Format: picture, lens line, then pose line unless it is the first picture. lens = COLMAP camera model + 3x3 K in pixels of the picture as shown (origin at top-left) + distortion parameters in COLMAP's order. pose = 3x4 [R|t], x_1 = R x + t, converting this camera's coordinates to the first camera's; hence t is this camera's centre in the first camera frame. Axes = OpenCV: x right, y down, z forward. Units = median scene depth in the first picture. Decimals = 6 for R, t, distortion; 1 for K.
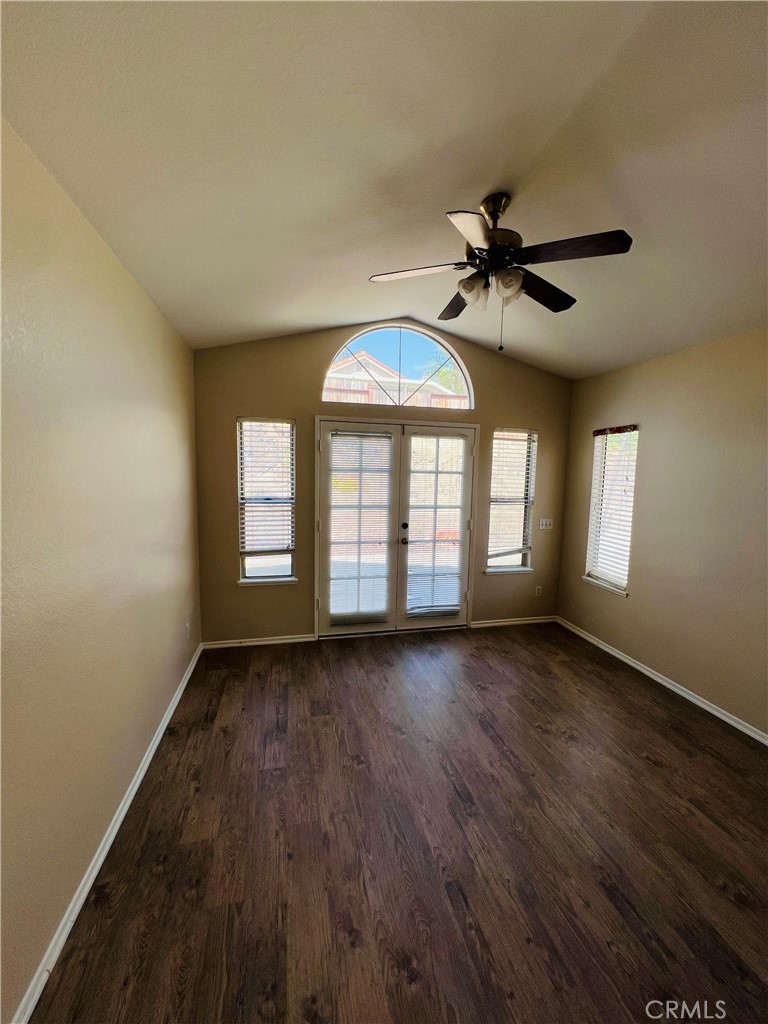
lens RADIAL K [[408.5, 0, 383.1], [0, 408.5, 510.7], [0, 0, 1]] dist [-0.003672, 0.001076]
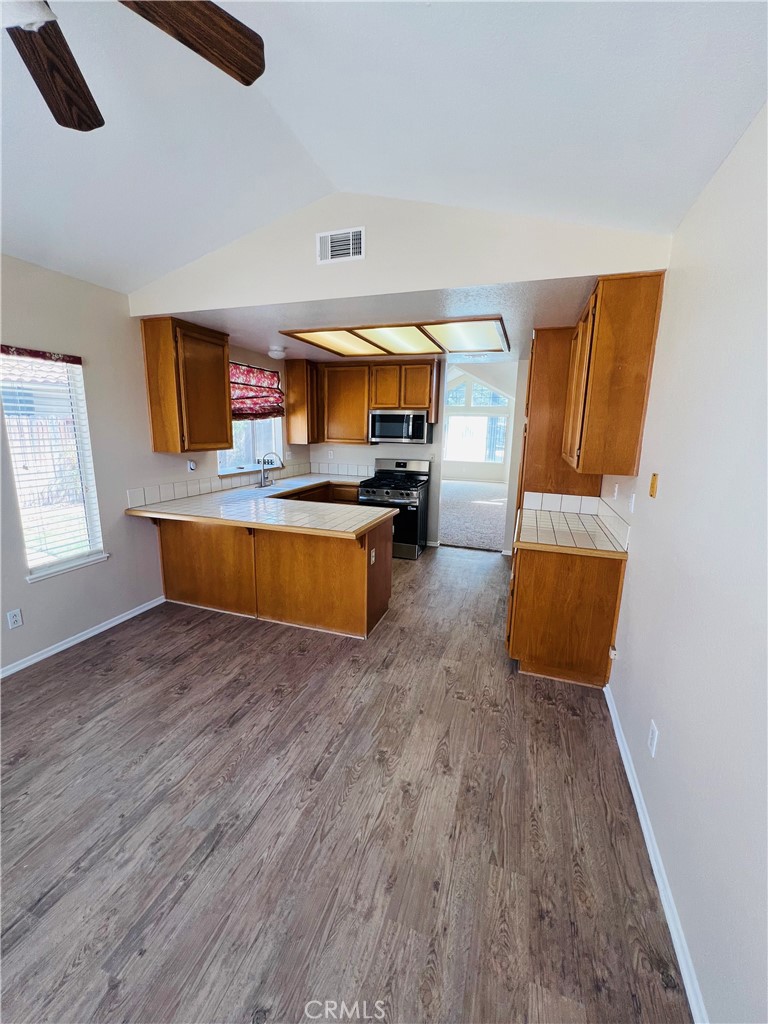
lens RADIAL K [[408.5, 0, 382.4], [0, 408.5, 507.4], [0, 0, 1]] dist [-0.003672, 0.001076]
pose [[-0.839593, -0.142168, 0.524283, -0.496713], [0.018273, 0.957208, 0.288825, -0.164357], [-0.542909, 0.252075, -0.801067, 1.638192]]
